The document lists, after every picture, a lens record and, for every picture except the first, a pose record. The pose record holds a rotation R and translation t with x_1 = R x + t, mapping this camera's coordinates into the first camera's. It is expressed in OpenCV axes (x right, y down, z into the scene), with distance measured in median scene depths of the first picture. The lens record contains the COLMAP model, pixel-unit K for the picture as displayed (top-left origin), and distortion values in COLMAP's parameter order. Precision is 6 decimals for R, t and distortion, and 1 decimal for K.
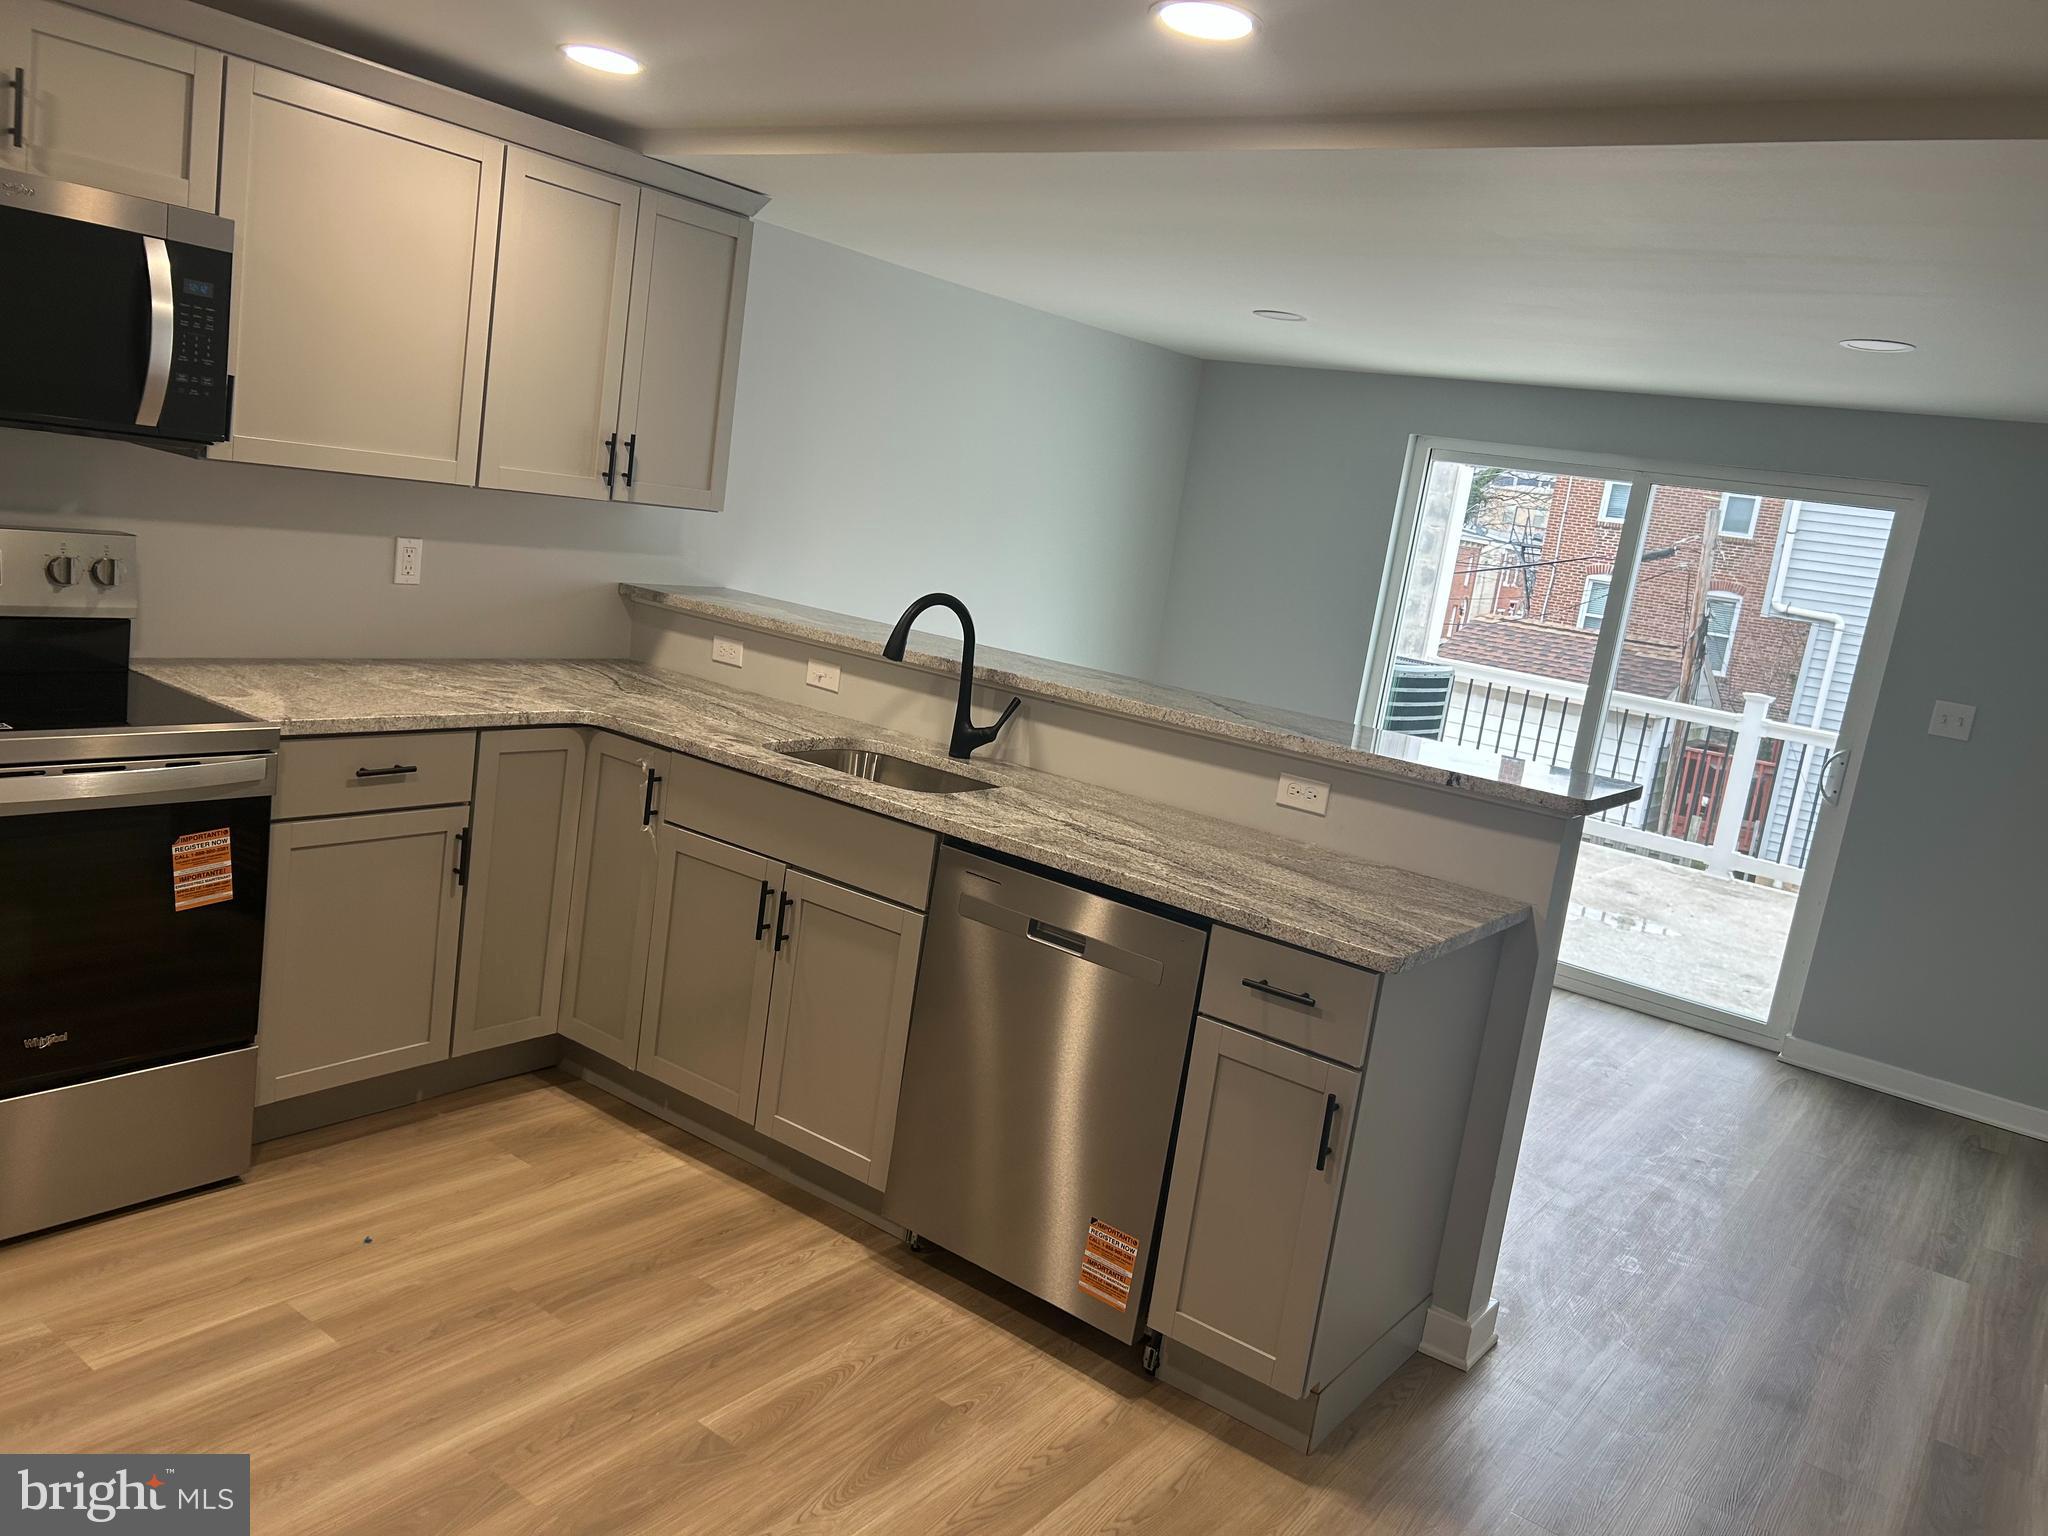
lens RADIAL K [[1544.8, 0, 1026.4], [0, 1544.8, 764.8], [0, 0, 1]] dist [0.044195, -0.038722]
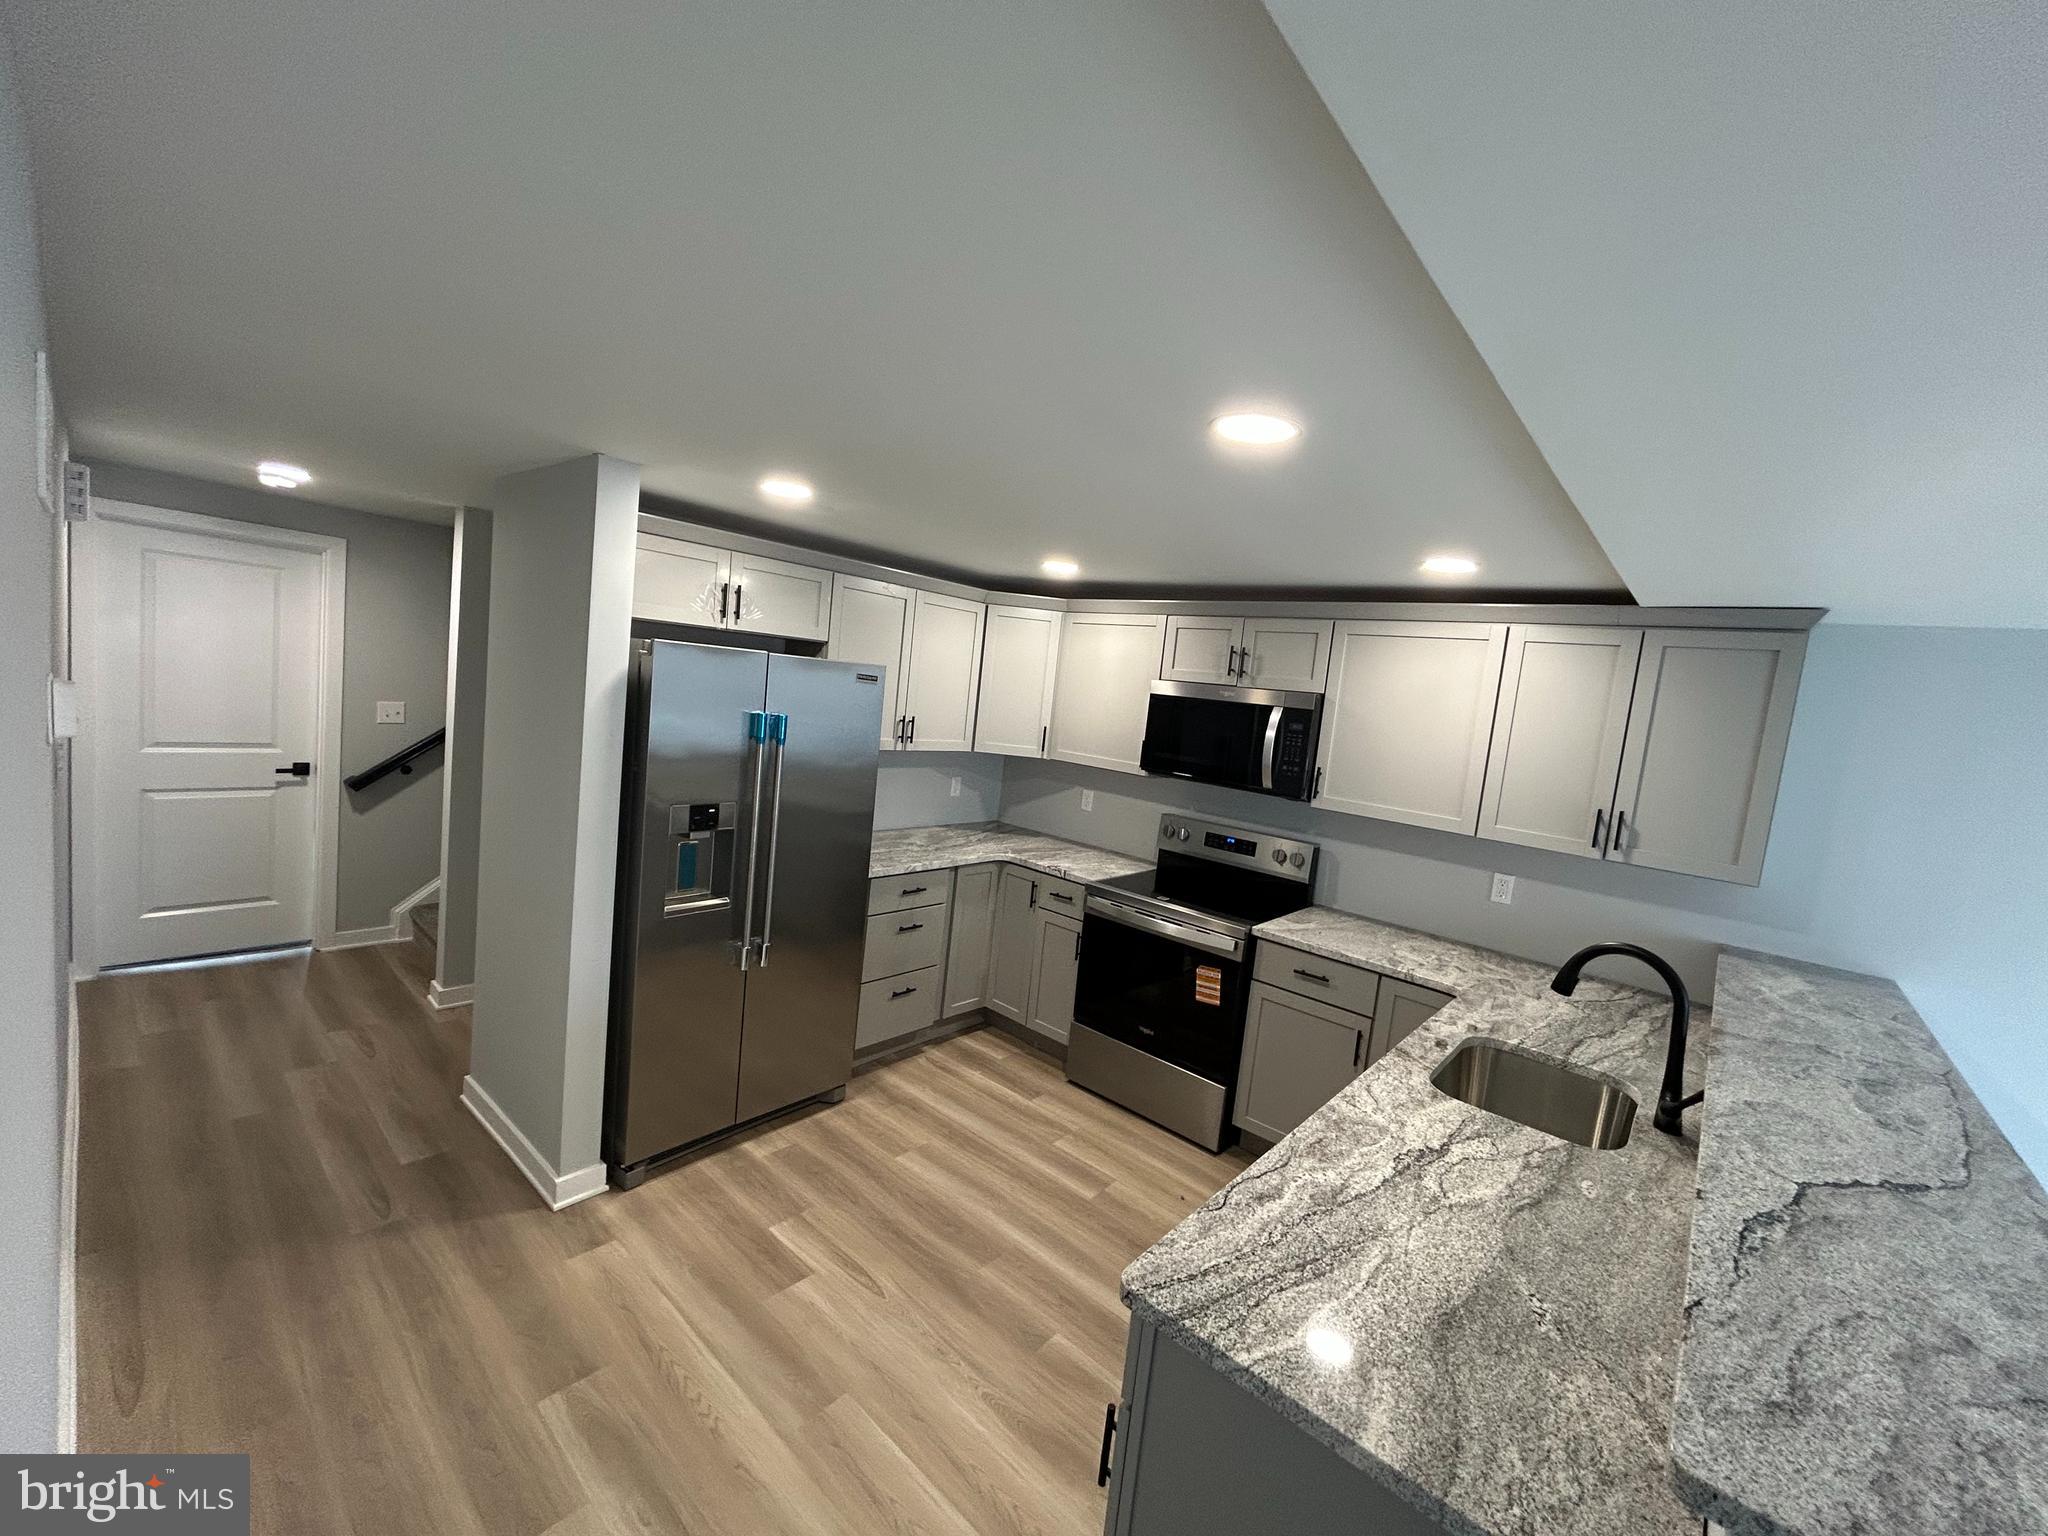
lens RADIAL K [[824.2, 0, 1025.5], [0, 824.2, 764.7], [0, 0, 1]] dist [-0.001538, 0.000741]
pose [[-0.078540, -0.058363, -0.995201, 0.550554], [-0.288535, 0.956889, -0.033346, -0.097472], [0.954243, 0.284531, -0.091994, 0.676368]]
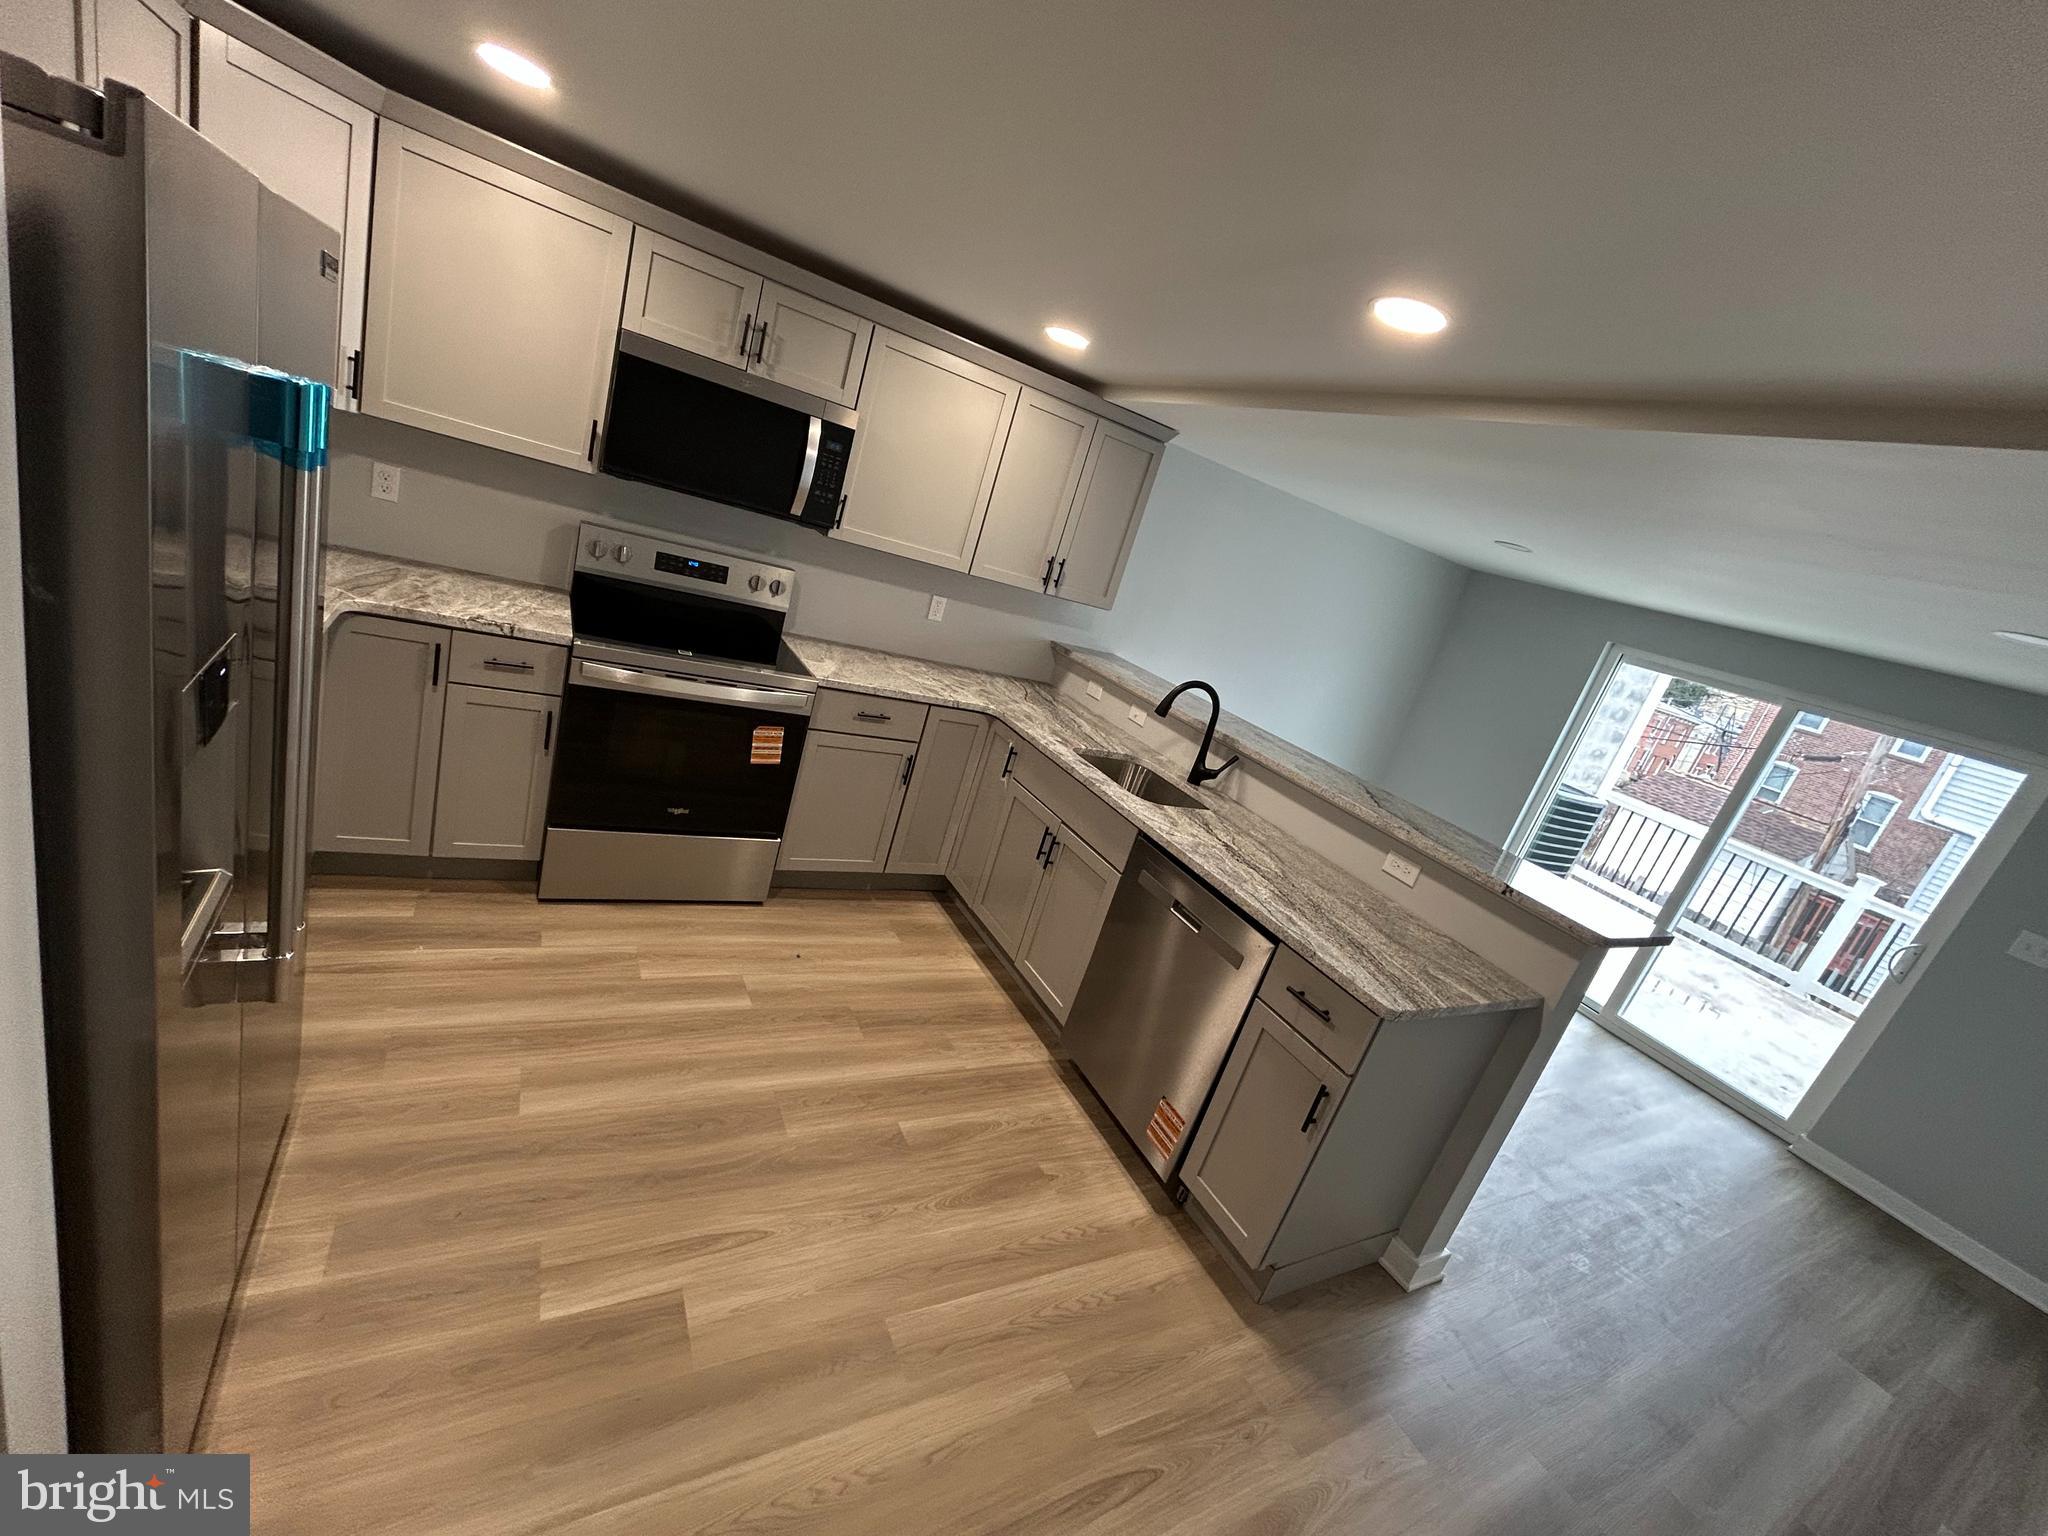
lens RADIAL K [[824.2, 0, 1026.3], [0, 824.2, 764.3], [0, 0, 1]] dist [-0.001538, 0.000741]
pose [[0.899579, 0.238629, -0.365807, 0.120843], [-0.231460, 0.970734, 0.064045, -0.043194], [0.370384, 0.027056, 0.928485, 0.149404]]
